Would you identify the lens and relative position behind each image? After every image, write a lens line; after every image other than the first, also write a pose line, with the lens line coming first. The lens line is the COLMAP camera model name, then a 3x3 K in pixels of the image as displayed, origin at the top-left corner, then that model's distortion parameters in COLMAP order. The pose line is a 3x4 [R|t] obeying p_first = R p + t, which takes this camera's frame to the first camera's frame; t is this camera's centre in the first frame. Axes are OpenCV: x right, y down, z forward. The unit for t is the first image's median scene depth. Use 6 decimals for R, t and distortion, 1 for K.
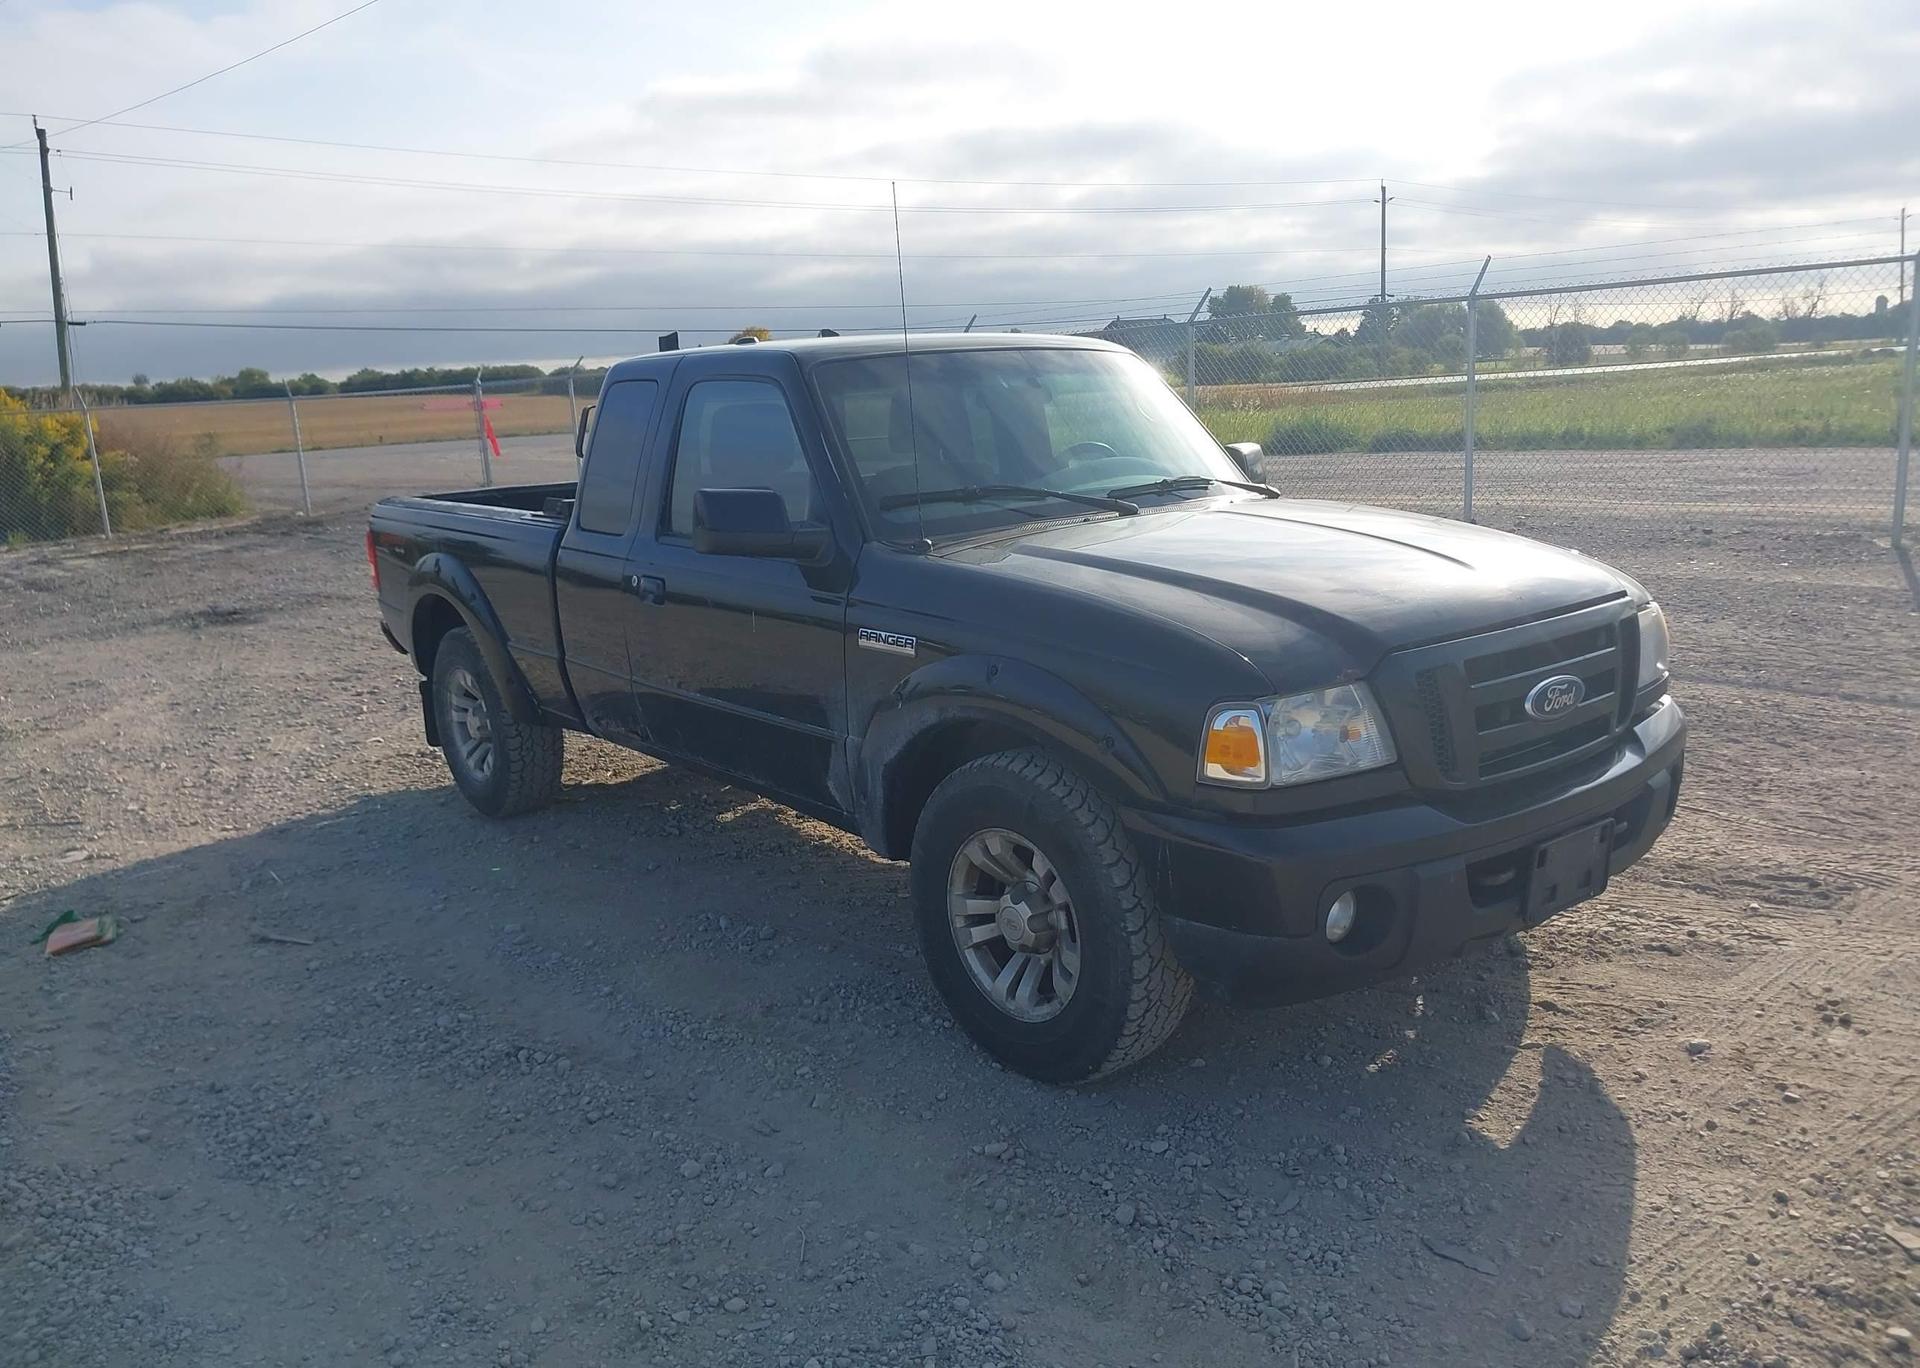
lens RADIAL K [[1525.5, 0, 939.5], [0, 1525.5, 575.4], [0, 0, 1]] dist [0.001088, 0.000483]
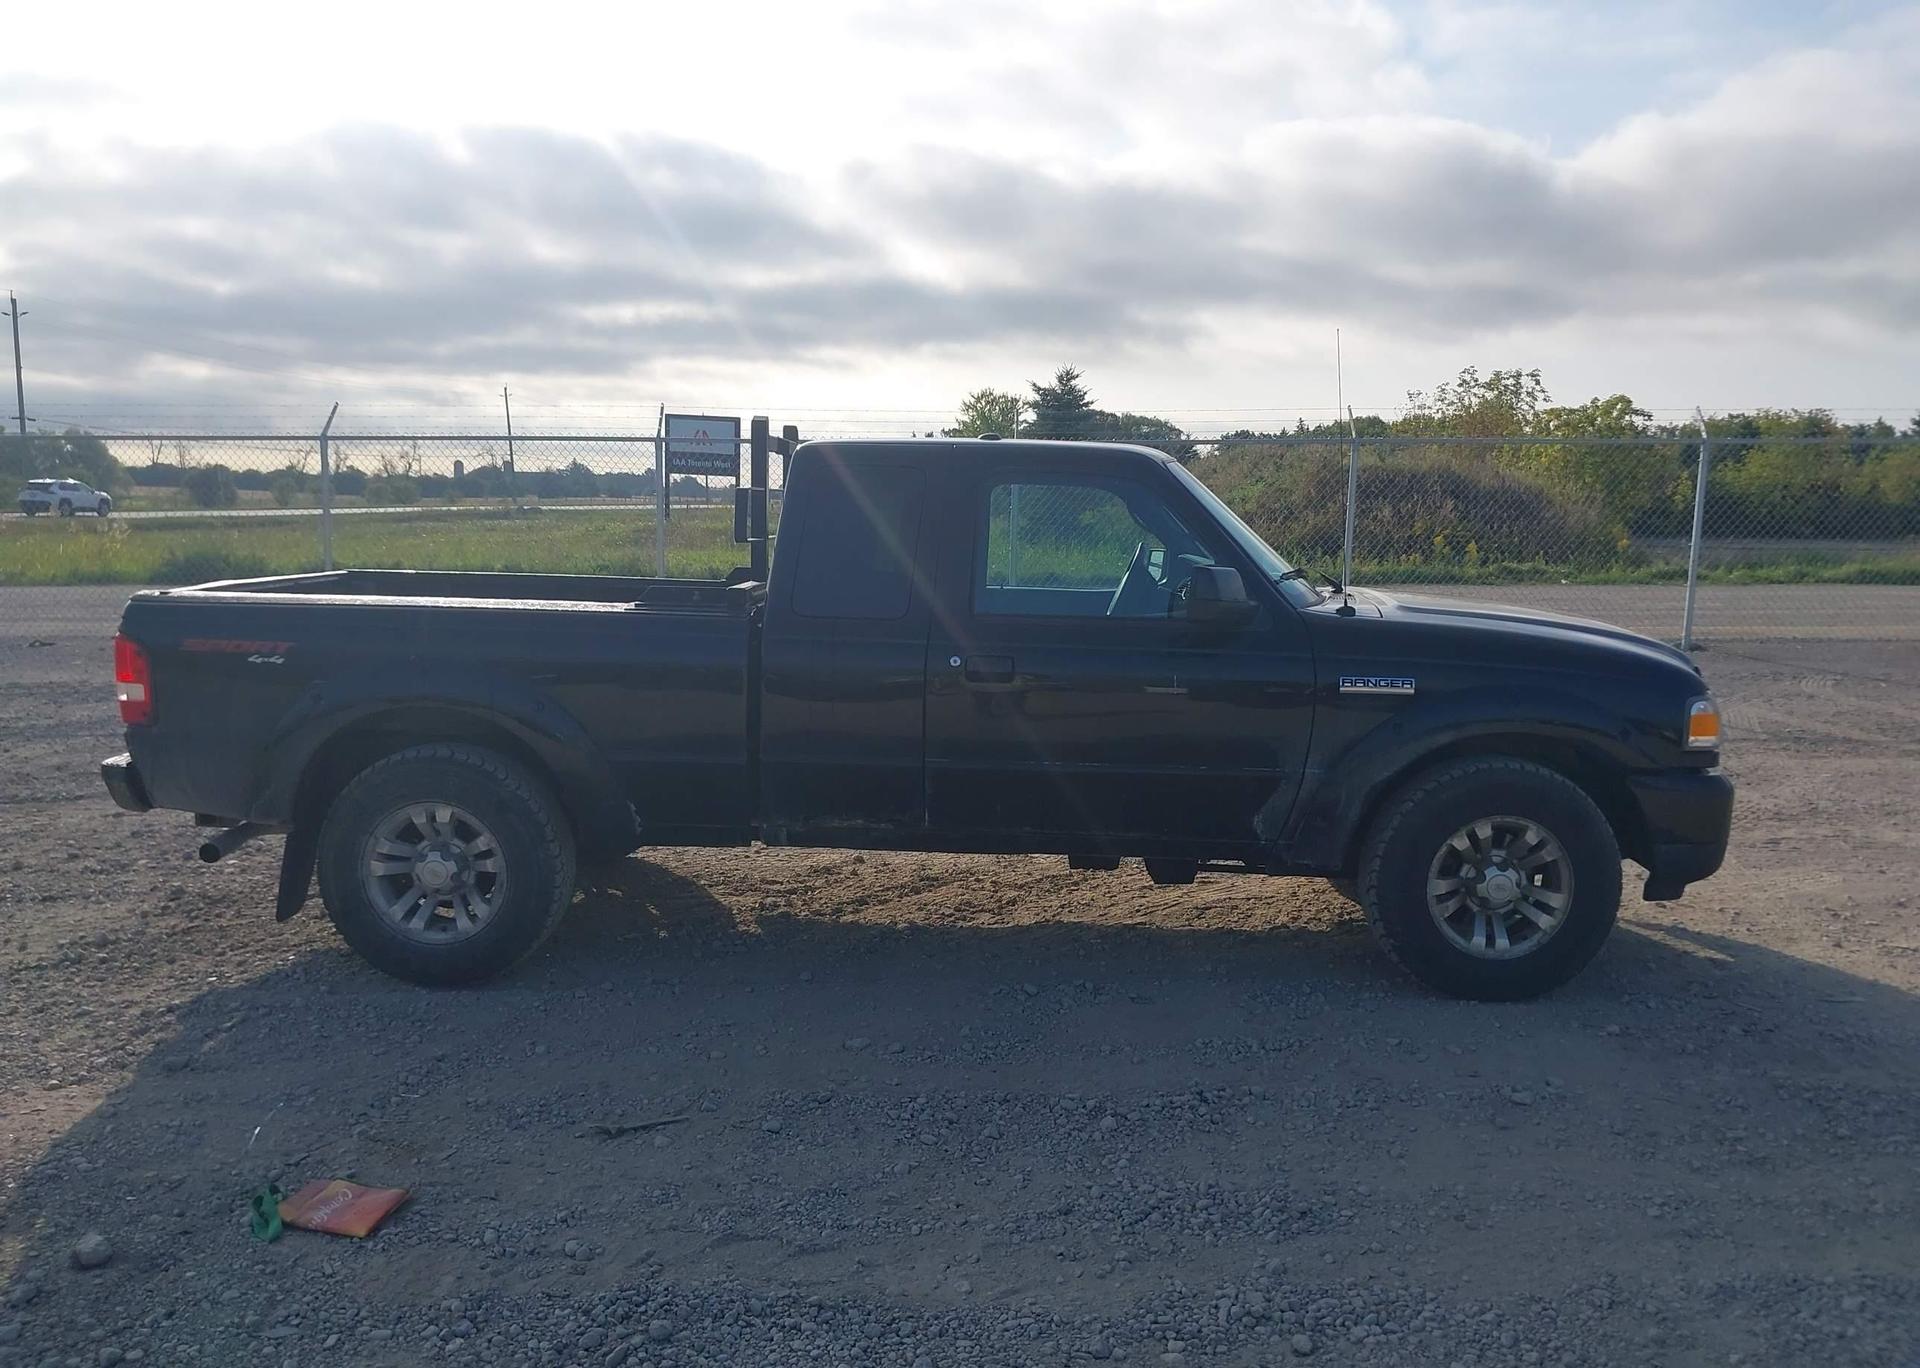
lens RADIAL K [[1532.7, 0, 933.5], [0, 1532.7, 684.2], [0, 0, 1]] dist [0.000178, 0.000686]
pose [[0.647270, -0.033364, 0.761530, -1.016673], [0.052475, 0.998622, -0.000850, 0.020886], [-0.760452, 0.040512, 0.648129, 0.394078]]
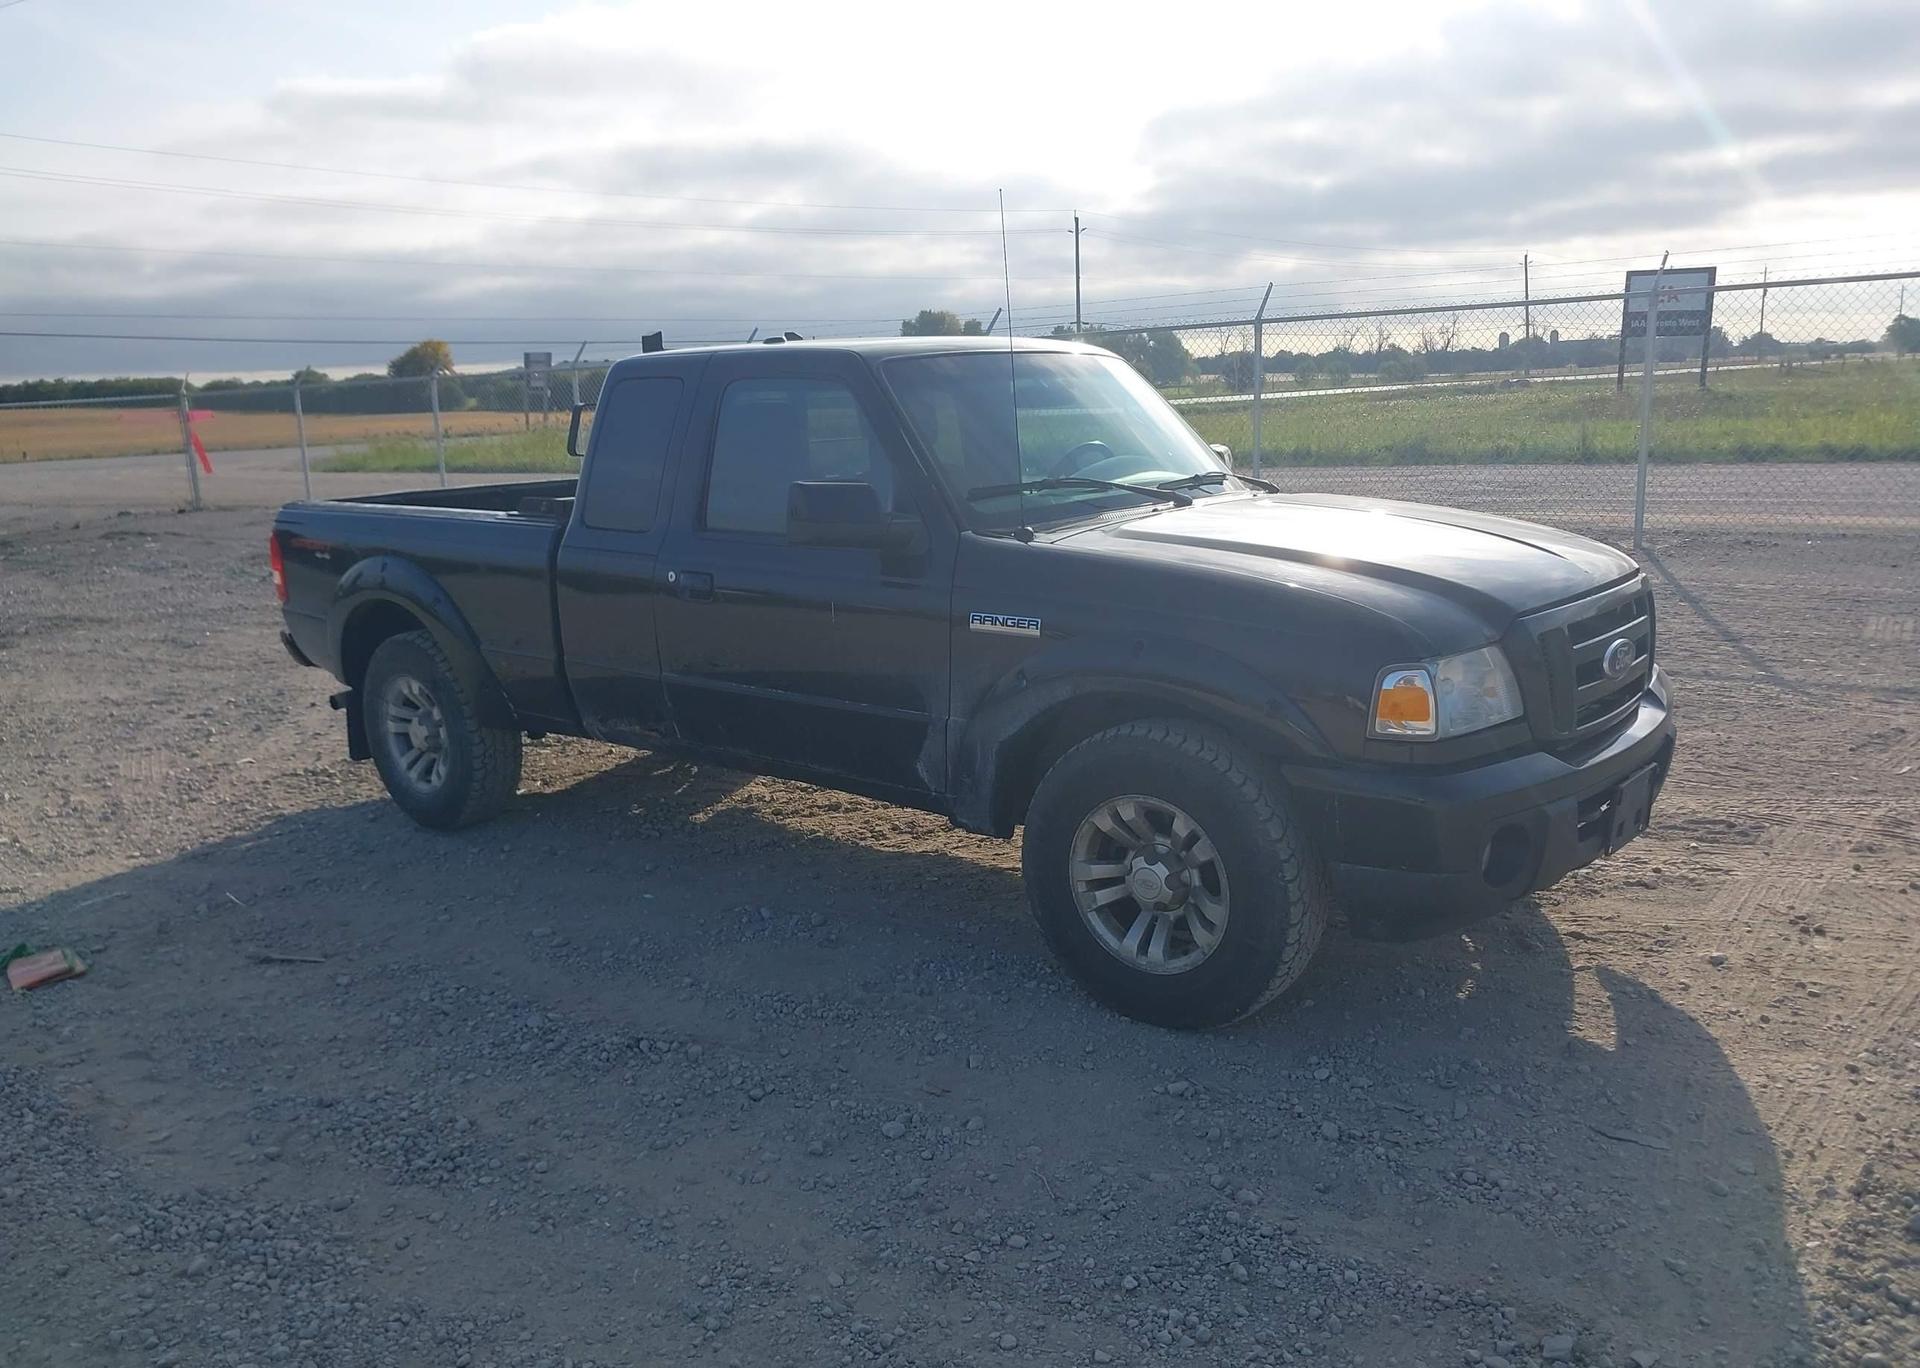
lens RADIAL K [[1525.5, 0, 939.5], [0, 1525.5, 575.4], [0, 0, 1]] dist [0.001088, 0.000483]
pose [[0.980036, -0.010893, 0.198522, -0.240884], [0.013539, 0.999837, -0.011973, 0.018217], [-0.198359, 0.014422, 0.980023, -0.017959]]
